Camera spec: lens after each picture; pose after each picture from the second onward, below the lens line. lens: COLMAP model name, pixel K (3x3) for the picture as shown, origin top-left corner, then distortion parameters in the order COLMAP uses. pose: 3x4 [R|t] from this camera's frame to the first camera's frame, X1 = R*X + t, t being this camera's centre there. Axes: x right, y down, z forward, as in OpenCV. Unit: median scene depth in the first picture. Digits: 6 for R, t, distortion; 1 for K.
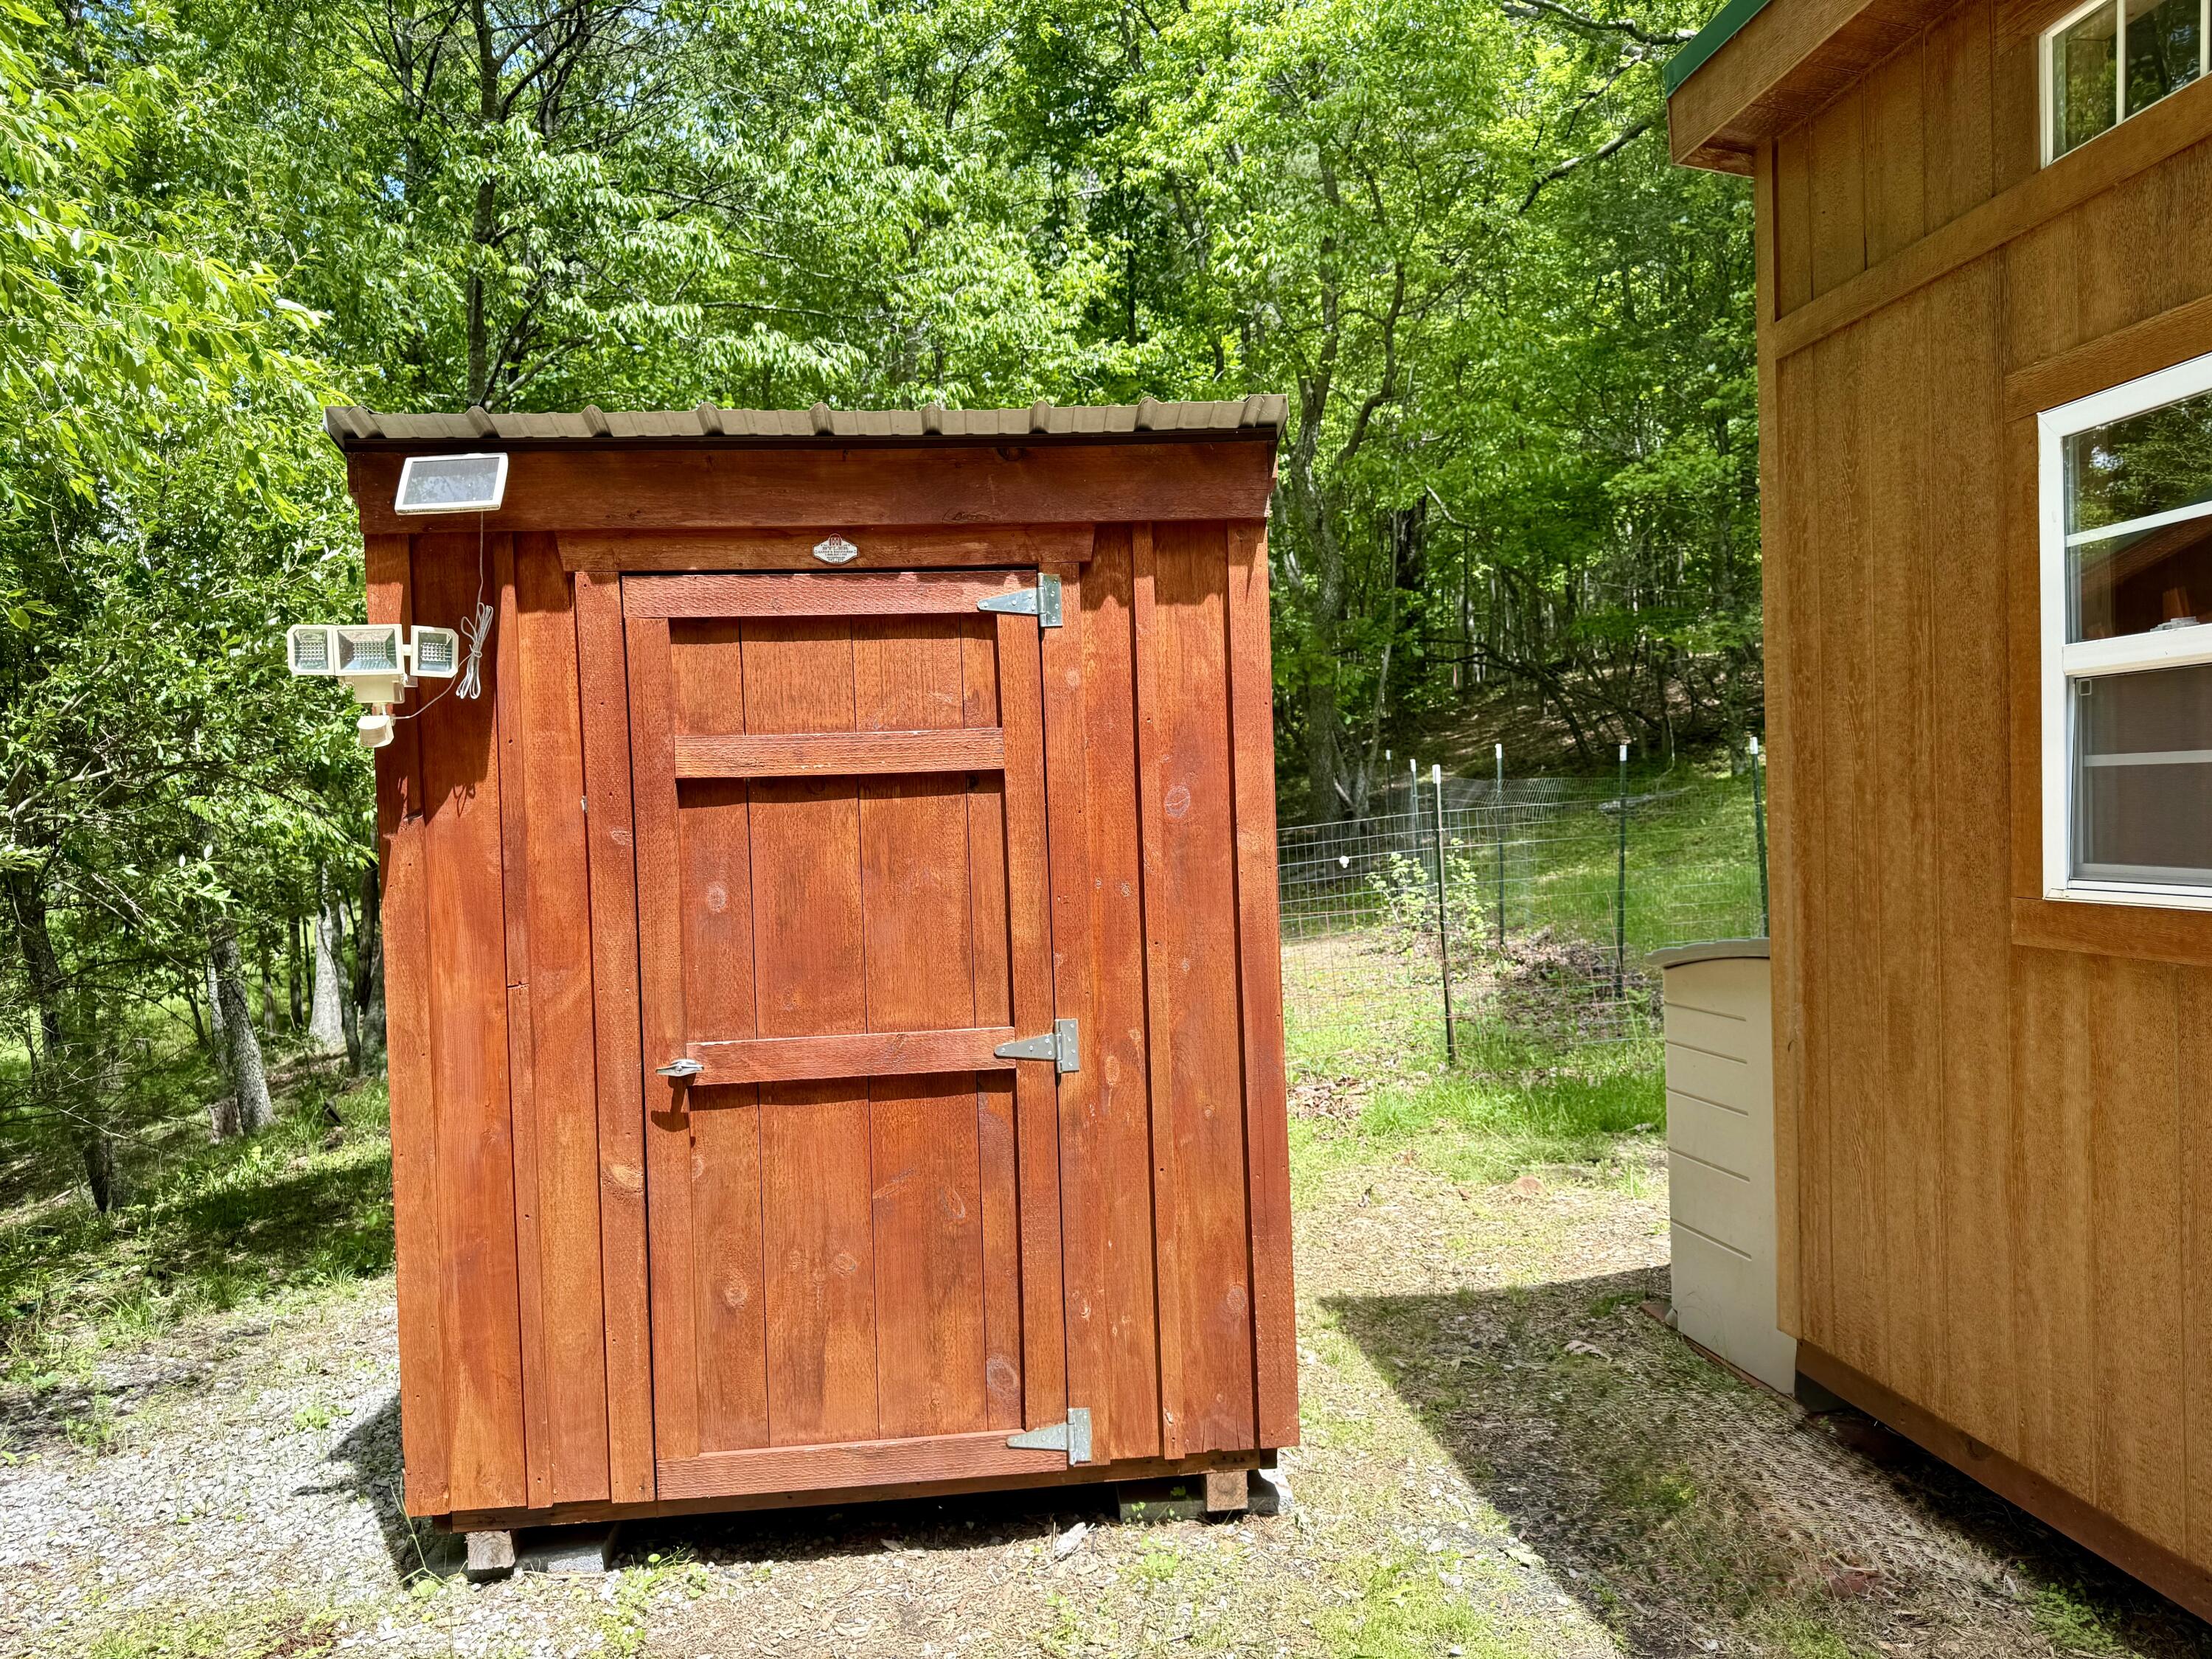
lens RADIAL K [[1583.4, 0, 1106.0], [0, 1583.4, 829.5], [0, 0, 1]] dist [-0.000012, -0.006356]
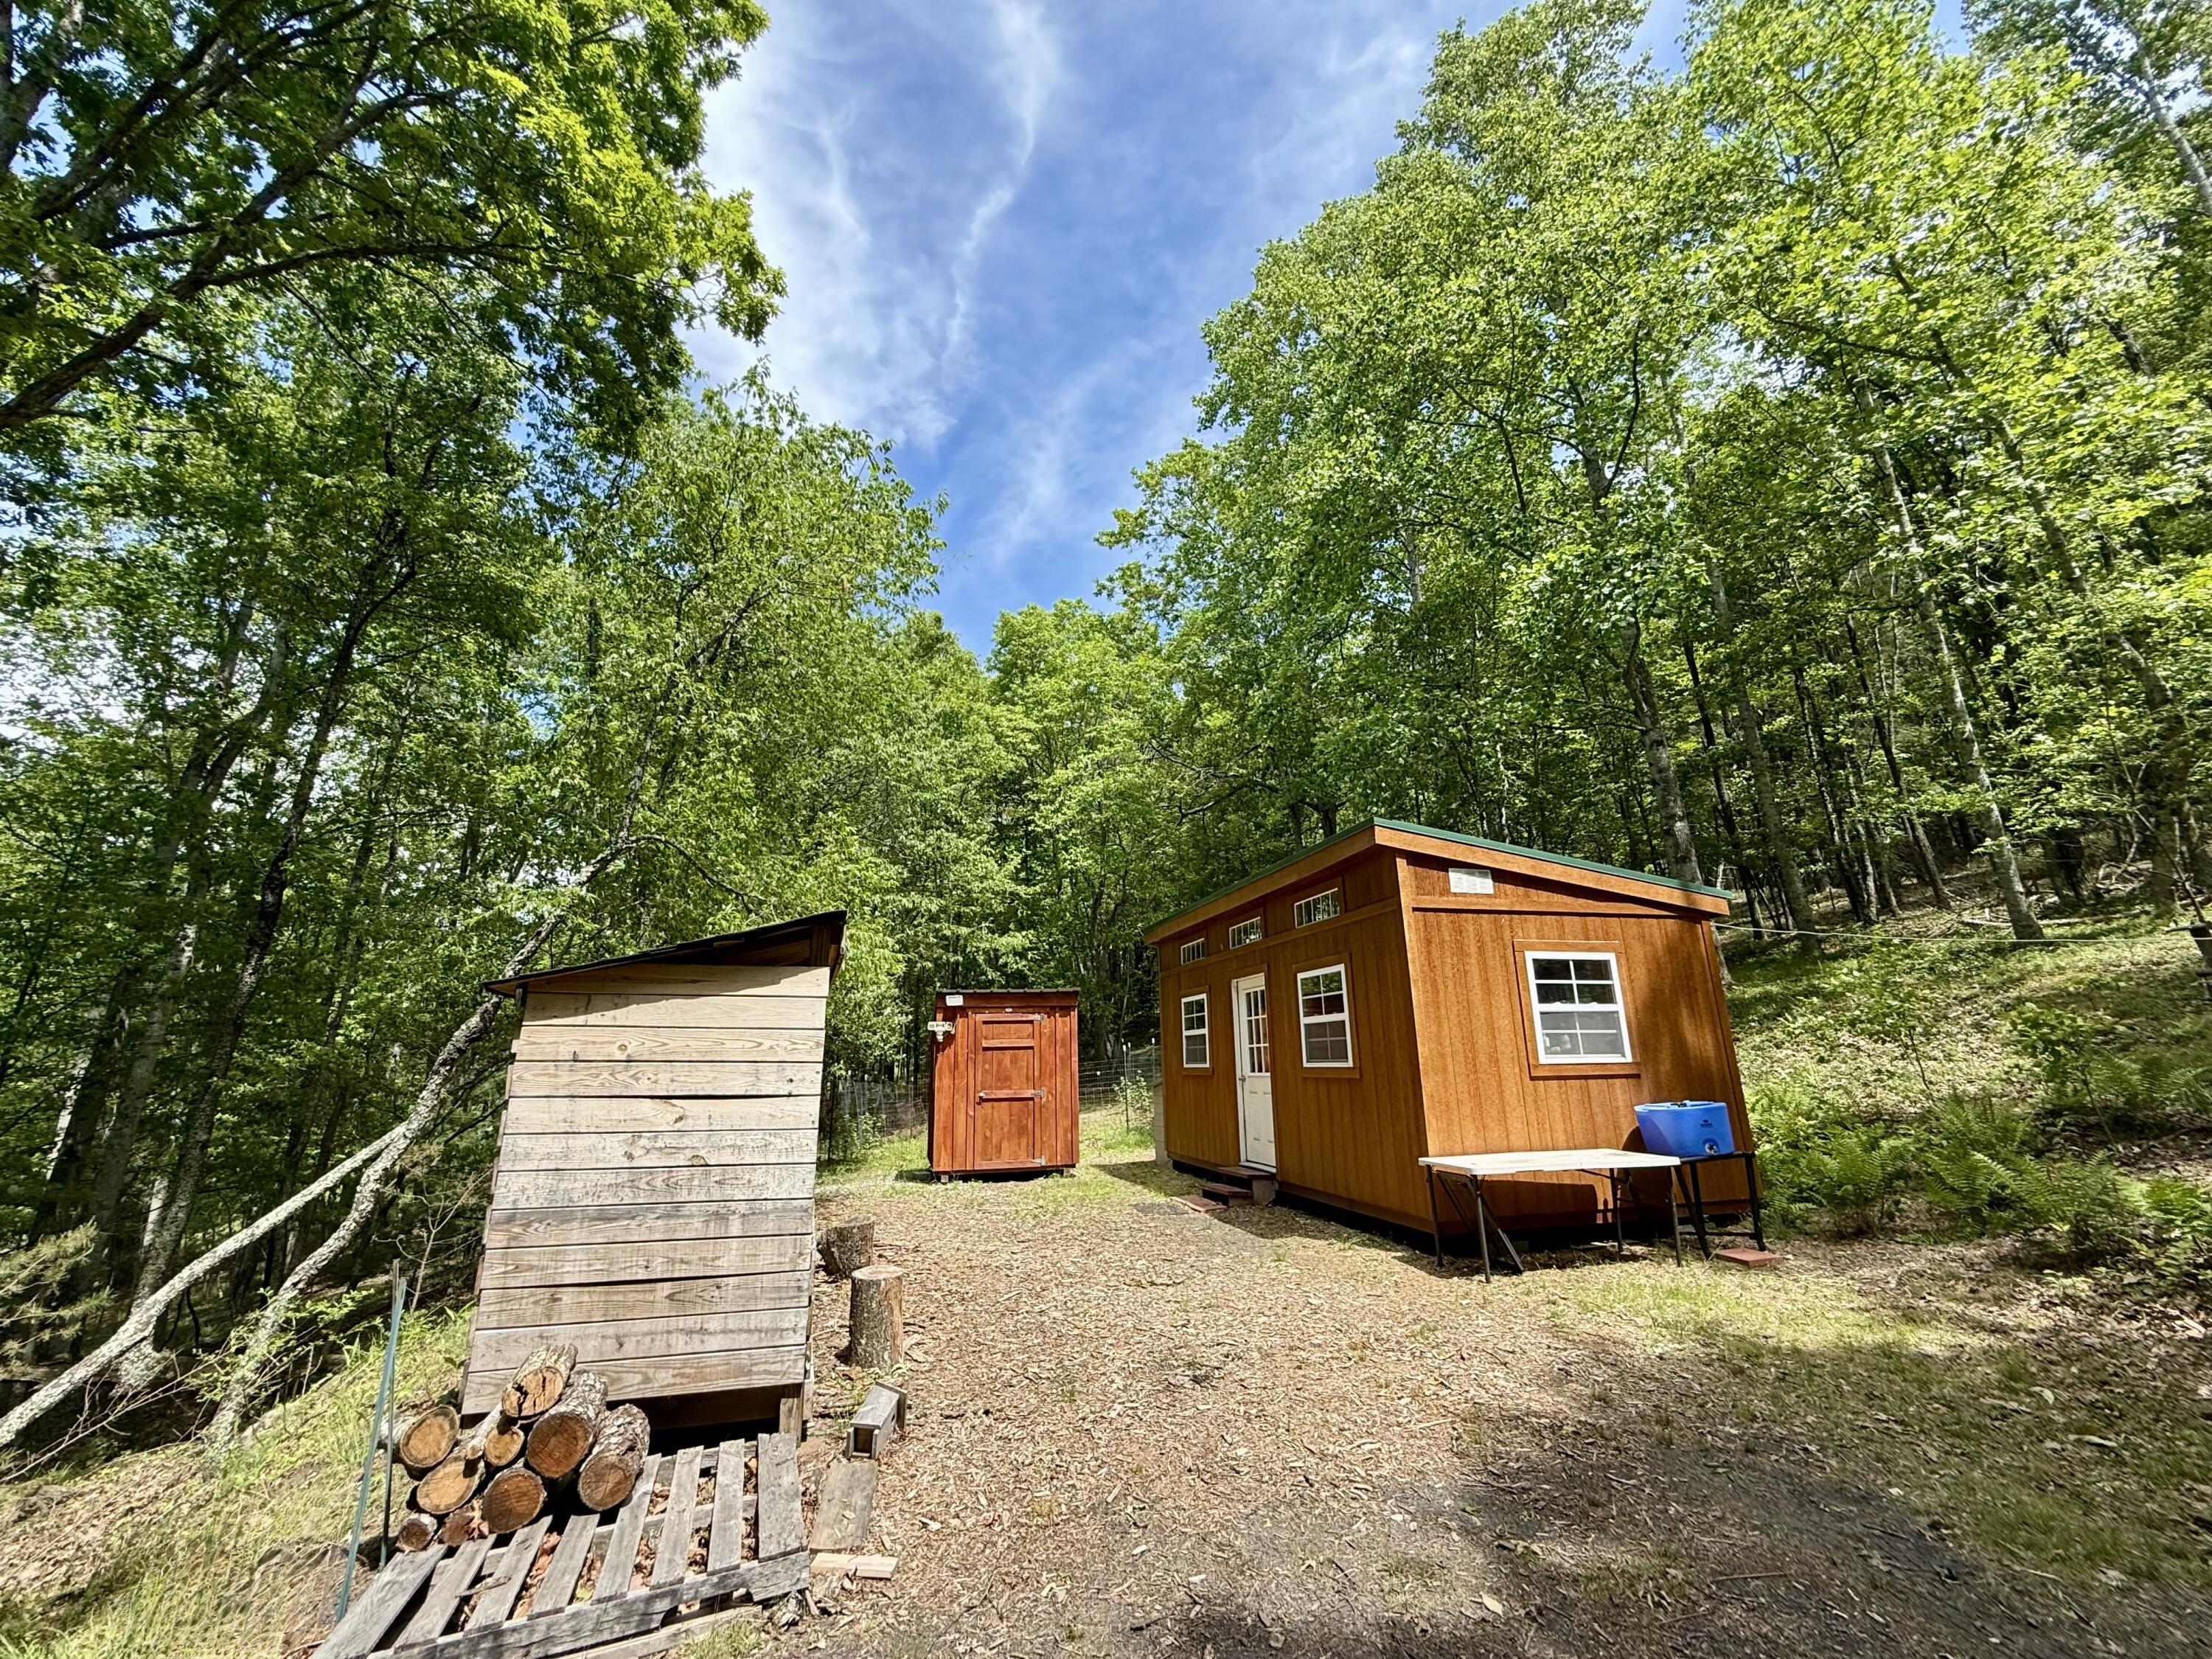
lens RADIAL K [[871.4, 0, 1106.0], [0, 871.4, 829.5], [0, 0, 1]] dist [0.000296, -0.000133]
pose [[0.990705, 0.049686, 0.126631, -0.382559], [-0.011485, 0.958134, -0.286091, 0.183627], [-0.135544, 0.281977, 0.949798, -3.725314]]
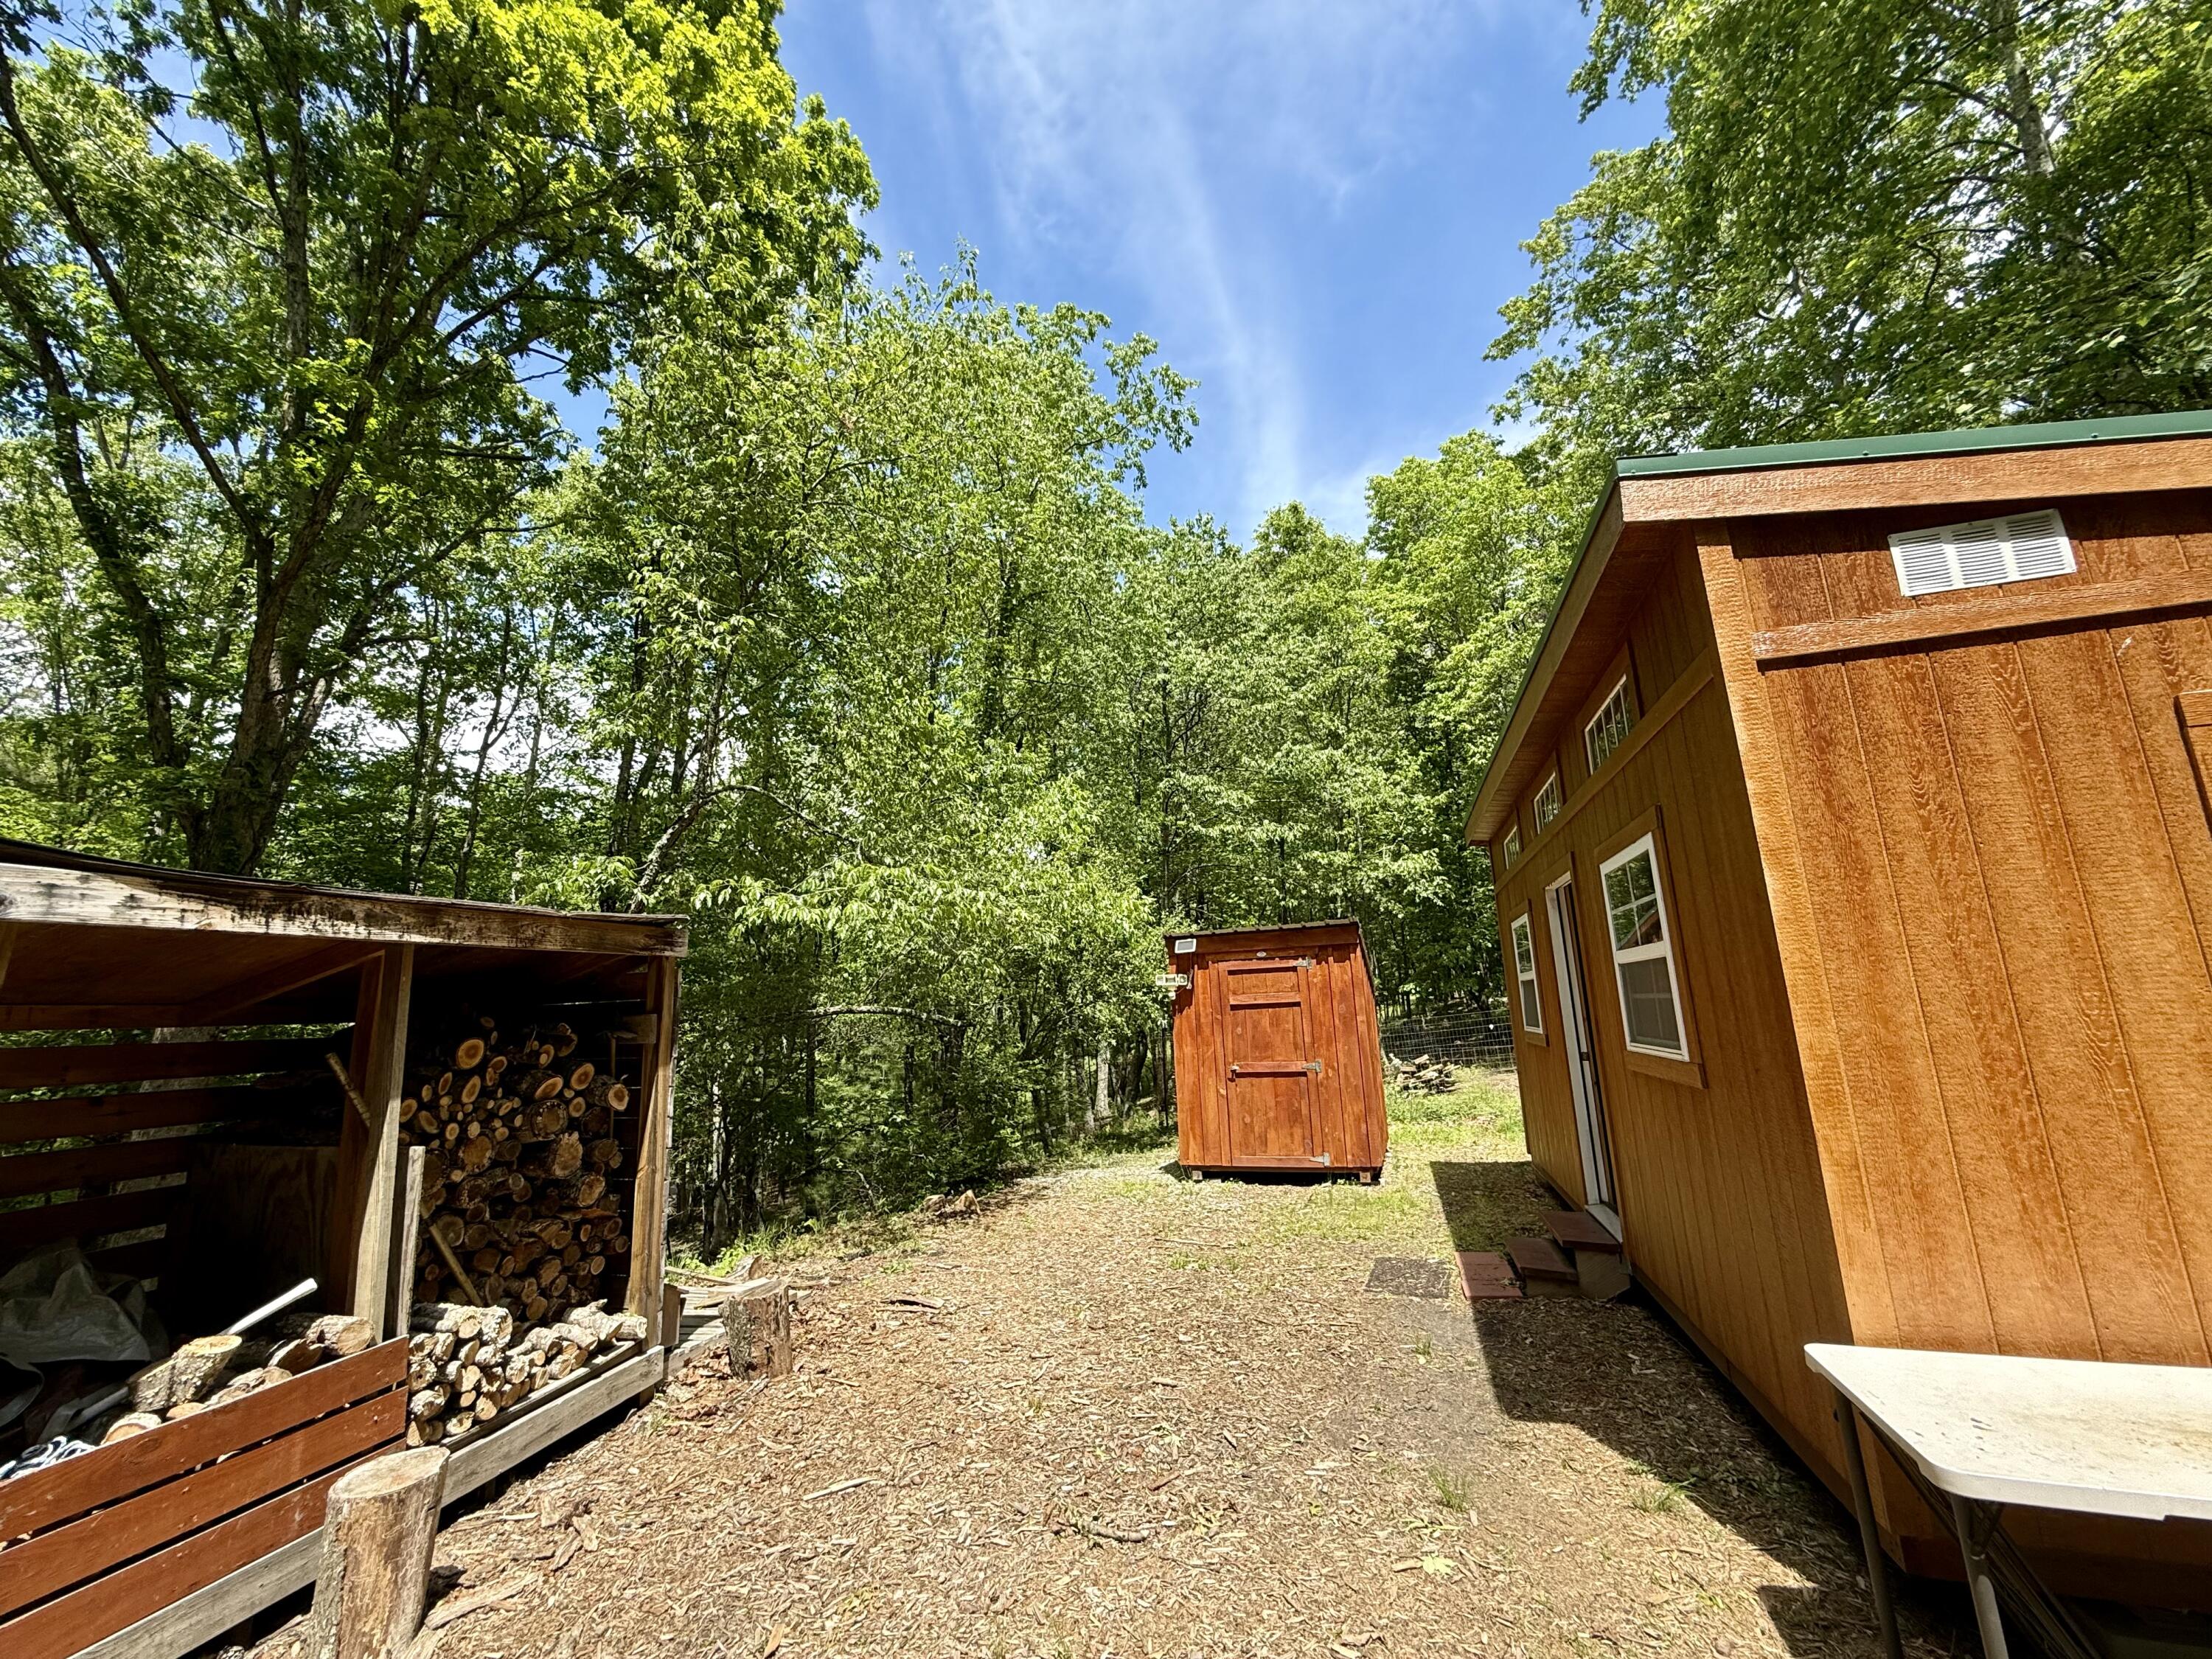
lens RADIAL K [[881.2, 0, 1097.1], [0, 881.2, 830.7], [0, 0, 1]] dist [0.002785, -0.000665]
pose [[0.907115, -0.090314, -0.411080, 0.714027], [0.000593, 0.976979, -0.213333, 0.032347], [0.420883, 0.193274, 0.886286, -2.300434]]
